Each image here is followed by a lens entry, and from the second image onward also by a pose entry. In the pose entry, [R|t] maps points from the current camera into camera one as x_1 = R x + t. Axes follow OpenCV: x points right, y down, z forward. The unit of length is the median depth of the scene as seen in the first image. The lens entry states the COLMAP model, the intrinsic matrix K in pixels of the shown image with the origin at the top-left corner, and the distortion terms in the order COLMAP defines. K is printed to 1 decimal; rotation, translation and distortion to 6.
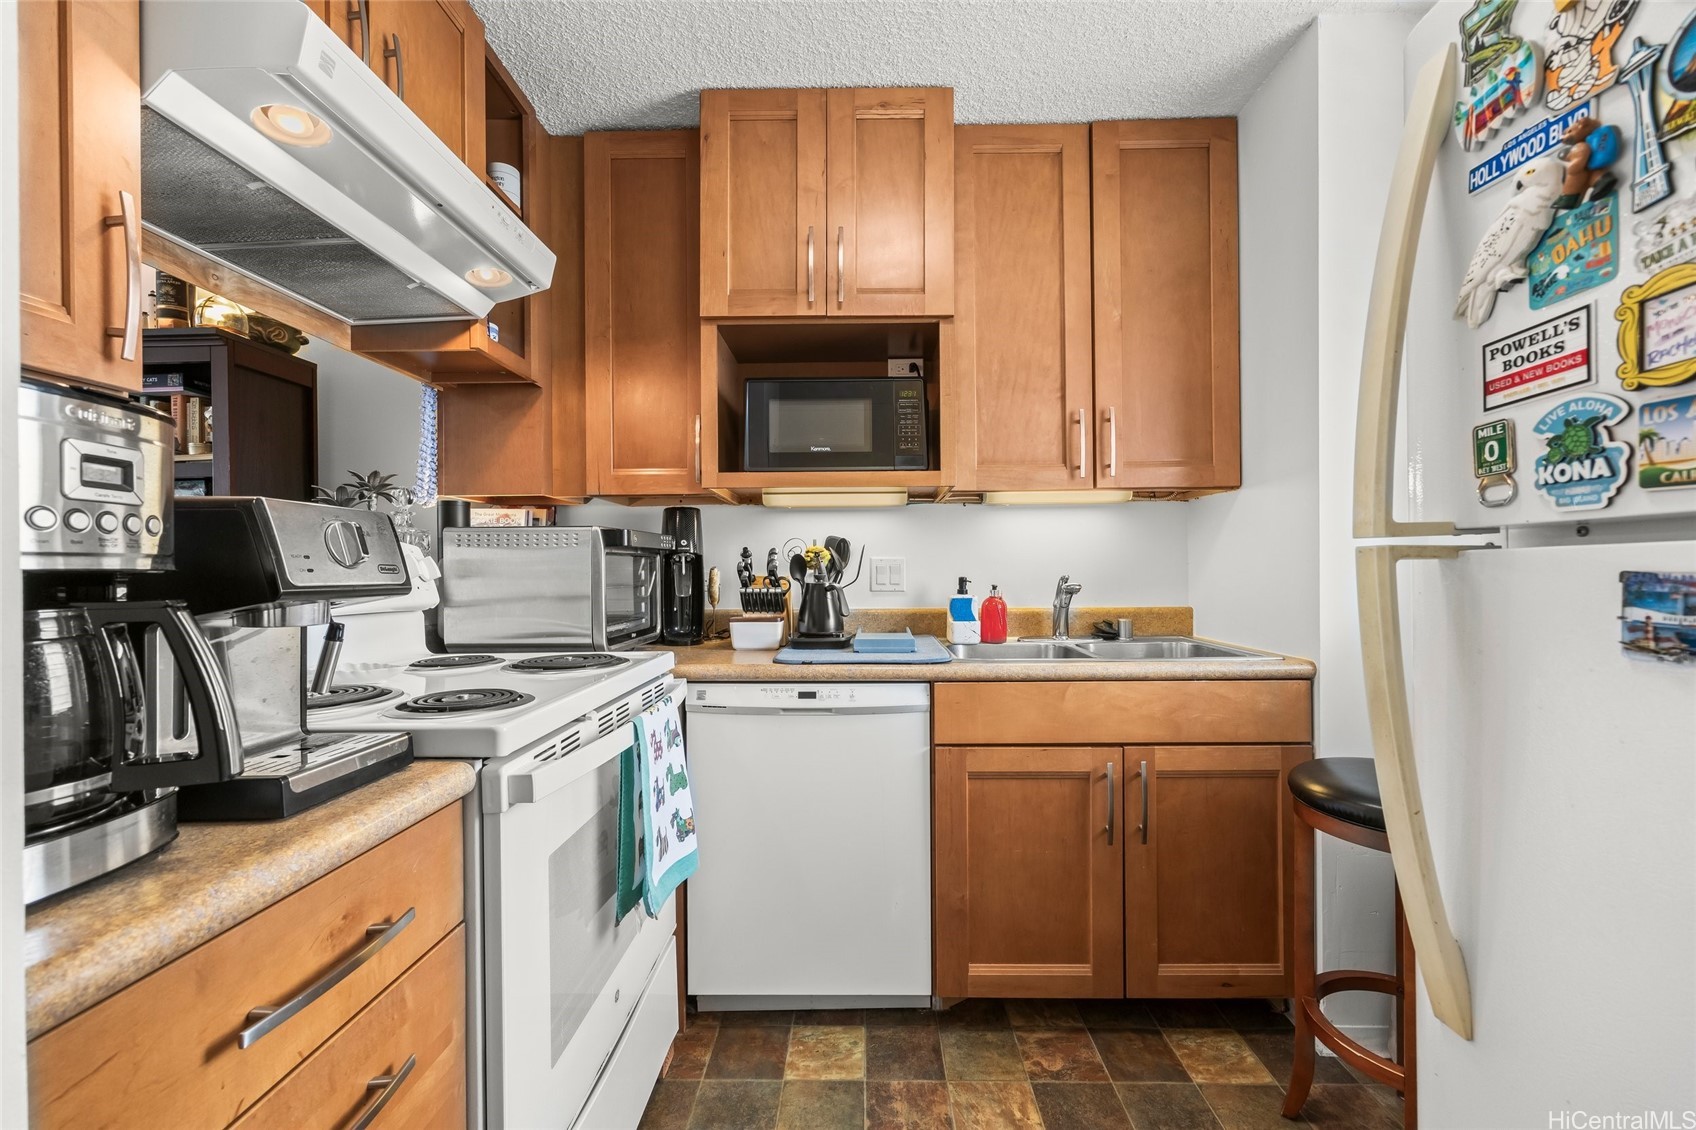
lens RADIAL K [[682.1, 0, 853.8], [0, 682.1, 569.6], [0, 0, 1]] dist [-0.001067, 0.001027]
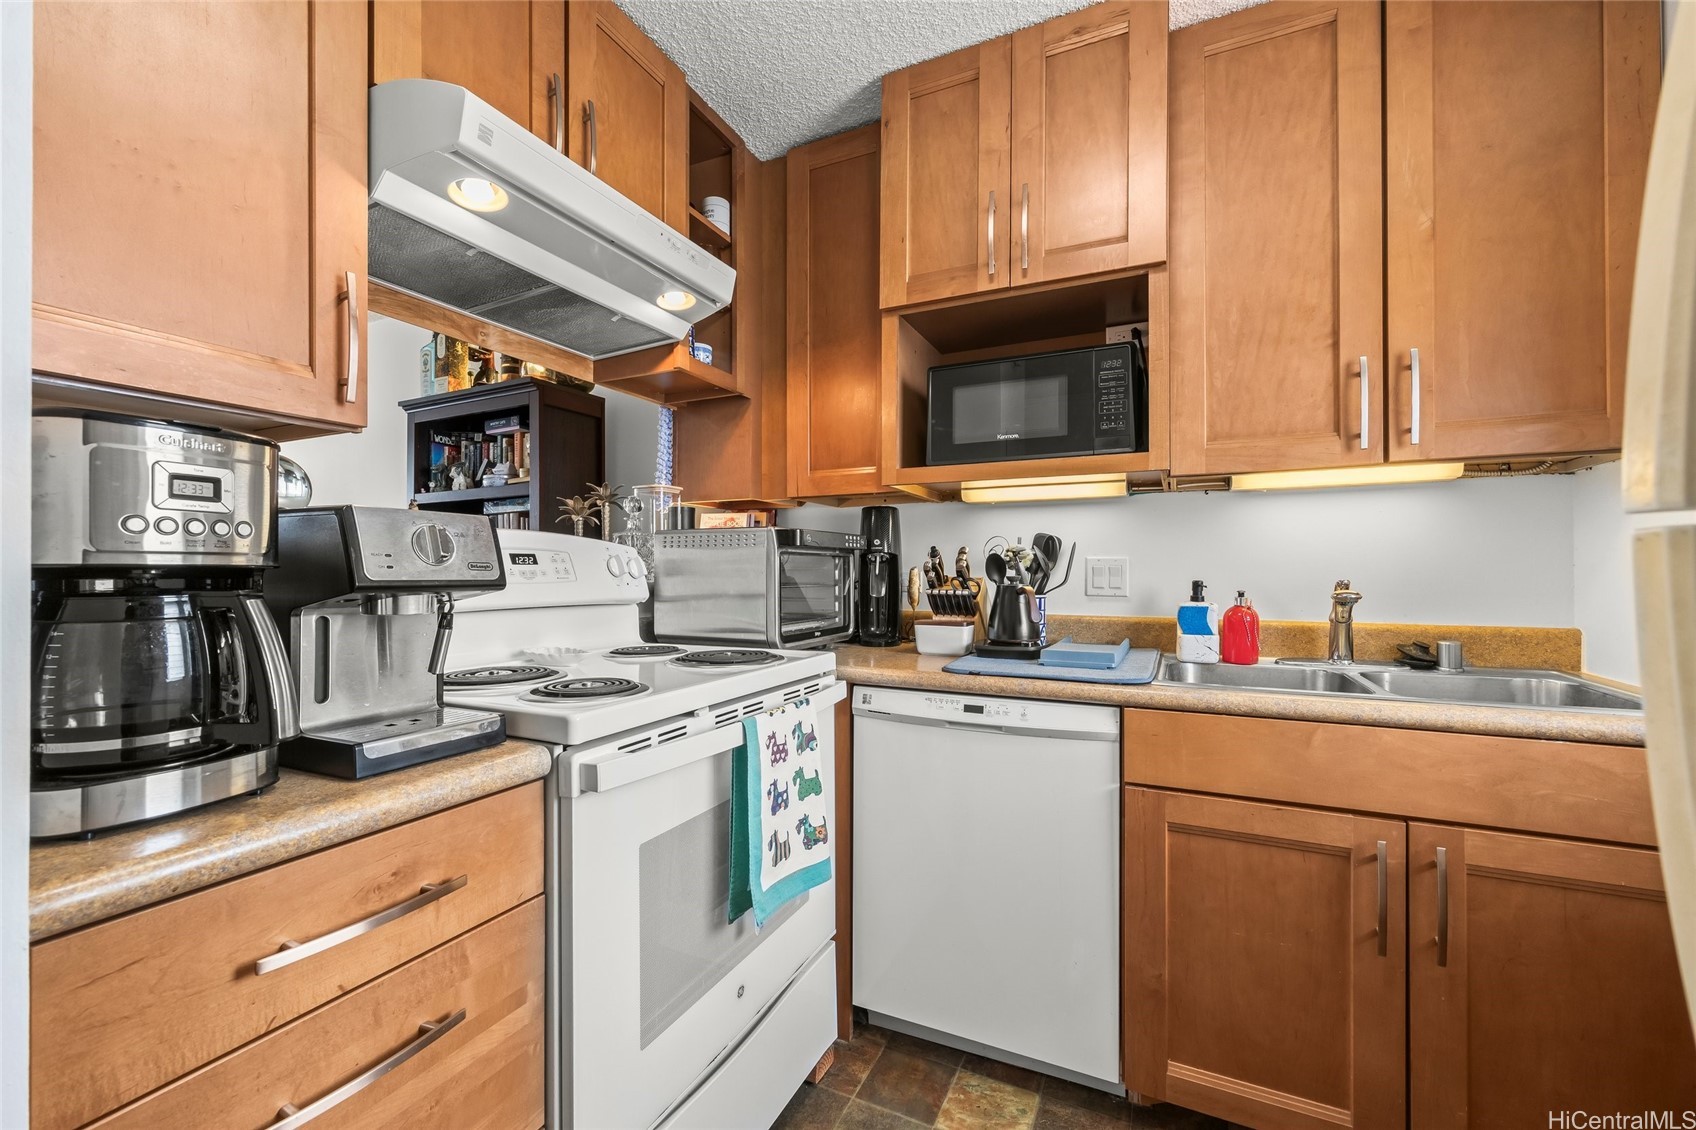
lens RADIAL K [[682.1, 0, 848.5], [0, 682.1, 569.4], [0, 0, 1]] dist [-0.001067, 0.001027]
pose [[0.910215, 0.005841, -0.414094, 0.153148], [-0.006376, 0.999980, 0.000090, -0.000113], [0.414086, 0.002558, 0.910234, 0.106629]]
